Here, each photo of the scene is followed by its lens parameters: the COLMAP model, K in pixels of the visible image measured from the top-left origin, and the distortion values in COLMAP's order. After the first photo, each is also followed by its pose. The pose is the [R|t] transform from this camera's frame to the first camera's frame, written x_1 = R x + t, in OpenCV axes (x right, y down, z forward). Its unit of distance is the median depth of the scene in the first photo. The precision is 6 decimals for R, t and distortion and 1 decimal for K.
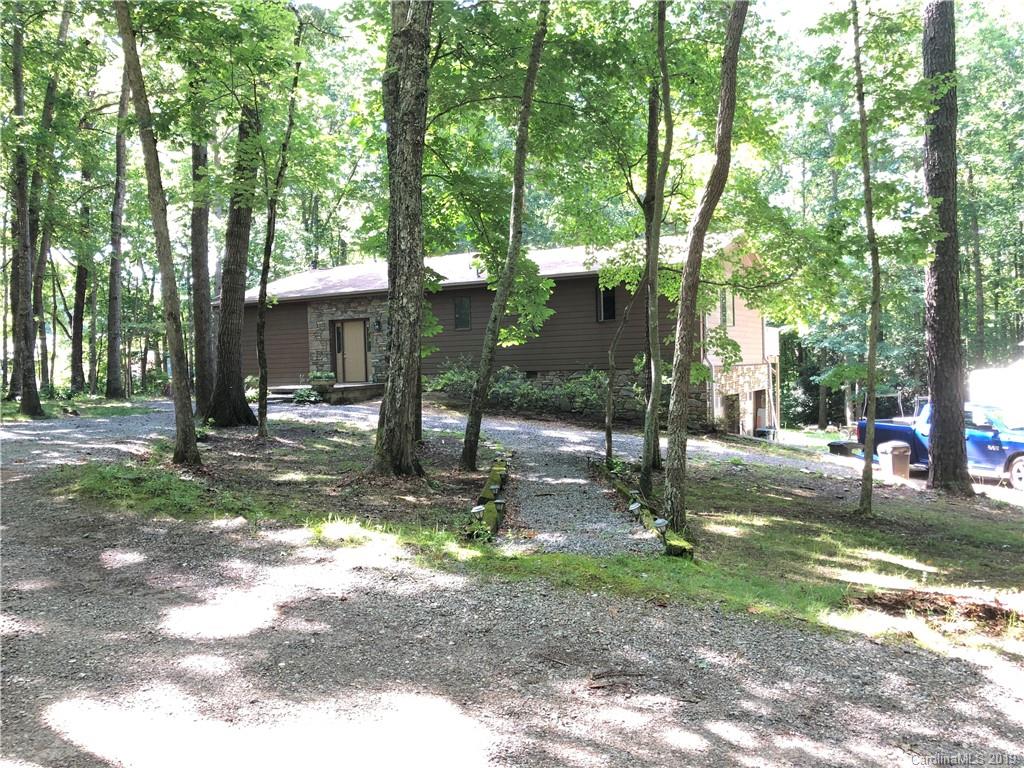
lens RADIAL K [[837.8, 0, 514.1], [0, 837.8, 383.0], [0, 0, 1]] dist [0.036383, -0.043791]
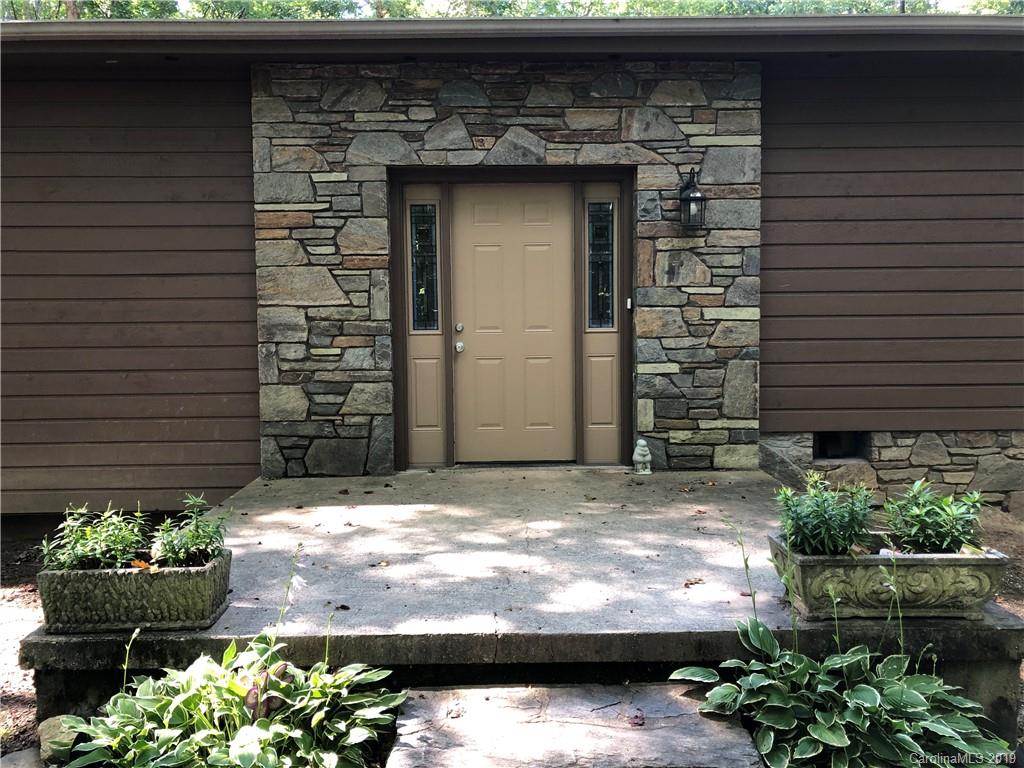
lens RADIAL K [[837.8, 0, 512.4], [0, 837.8, 381.4], [0, 0, 1]] dist [0.036383, -0.043791]
pose [[0.859505, -0.010901, 0.511011, -0.300376], [-0.007225, 0.999414, 0.033472, -0.029695], [-0.511076, -0.032461, 0.858922, 0.810426]]
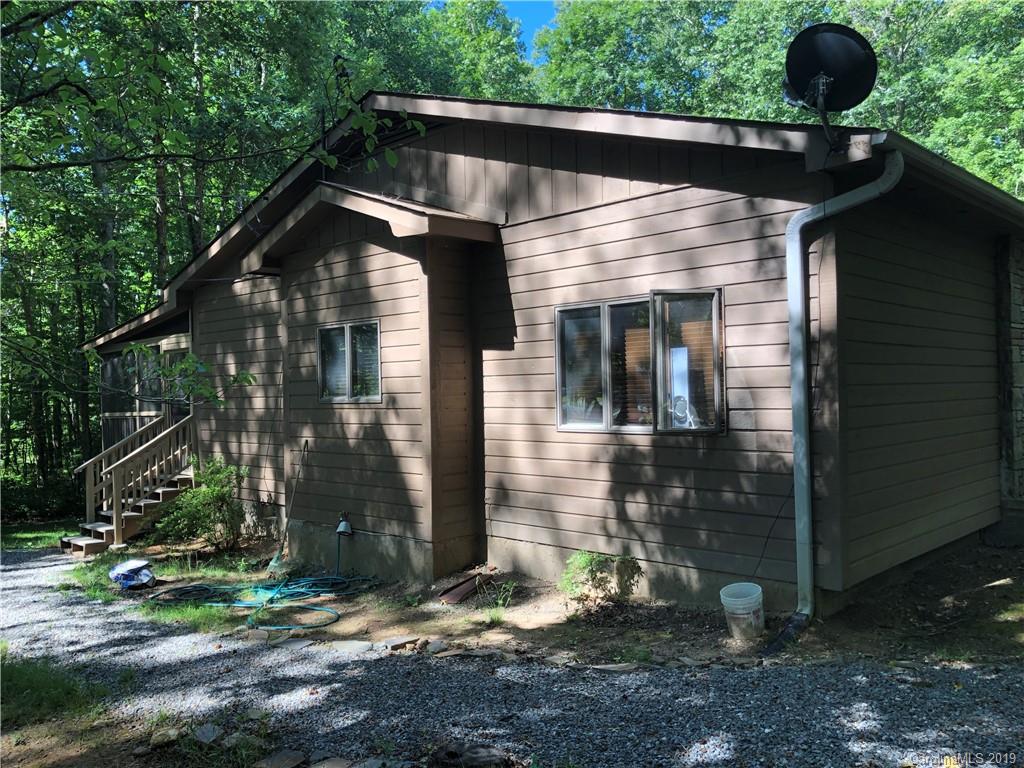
lens RADIAL K [[837.8, 0, 510.8], [0, 837.8, 388.0], [0, 0, 1]] dist [0.036383, -0.043791]
pose [[0.266645, 0.023431, 0.963510, -0.611531], [0.023469, 0.999250, -0.030795, -0.035039], [-0.963509, 0.030823, 0.265895, 1.119021]]
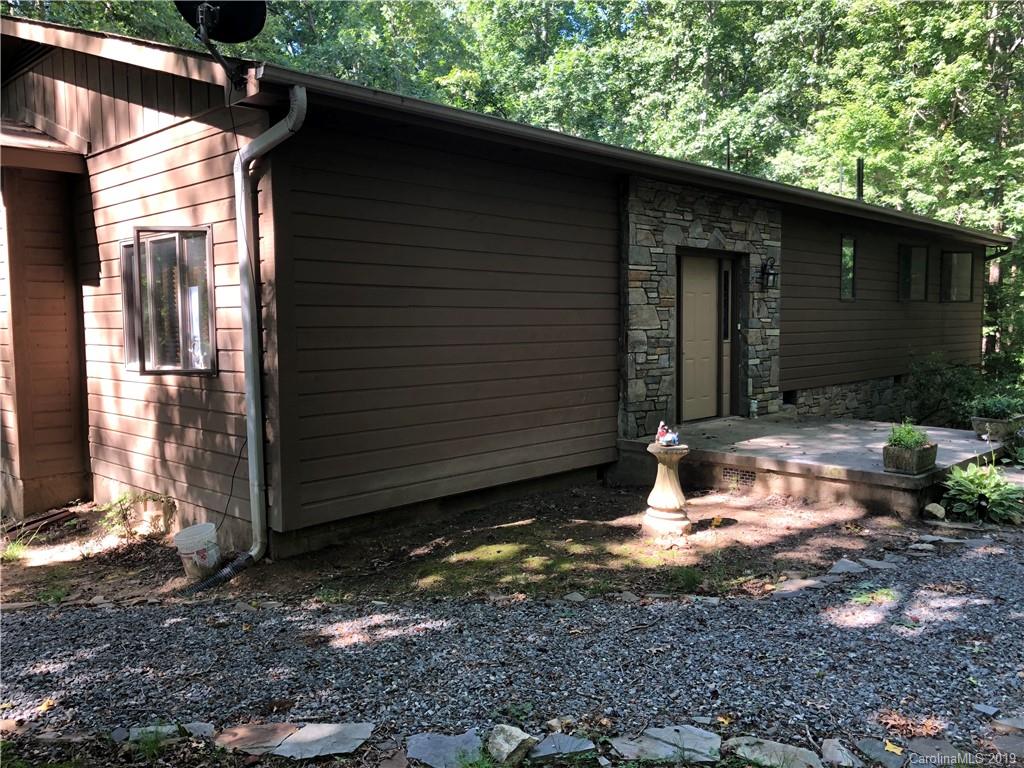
lens RADIAL K [[837.8, 0, 514.4], [0, 837.8, 386.3], [0, 0, 1]] dist [0.036383, -0.043791]
pose [[0.256489, -0.049982, 0.965254, -0.571770], [0.012907, 0.998750, 0.048286, -0.035147], [-0.966461, 0.000074, 0.256813, 0.979332]]
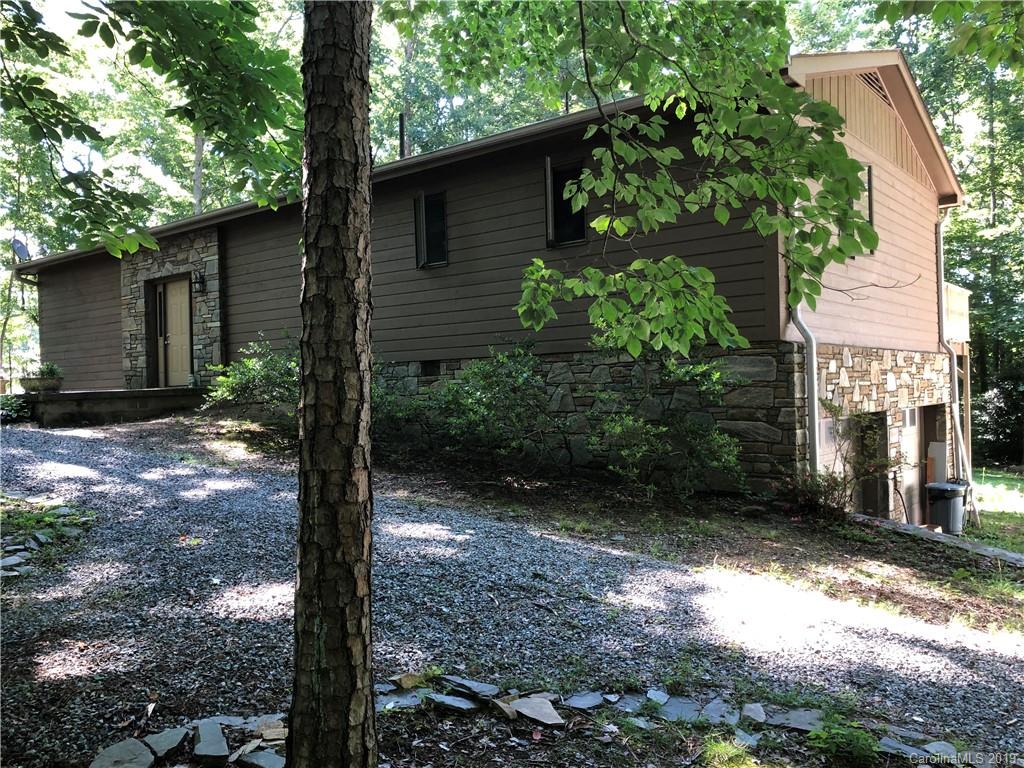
lens RADIAL K [[837.8, 0, 510.5], [0, 837.8, 385.8], [0, 0, 1]] dist [0.036383, -0.043791]
pose [[0.985674, 0.003147, -0.168635, 0.130581], [-0.006251, 0.999821, -0.017880, 0.007491], [0.168548, 0.018678, 0.985516, 0.467890]]
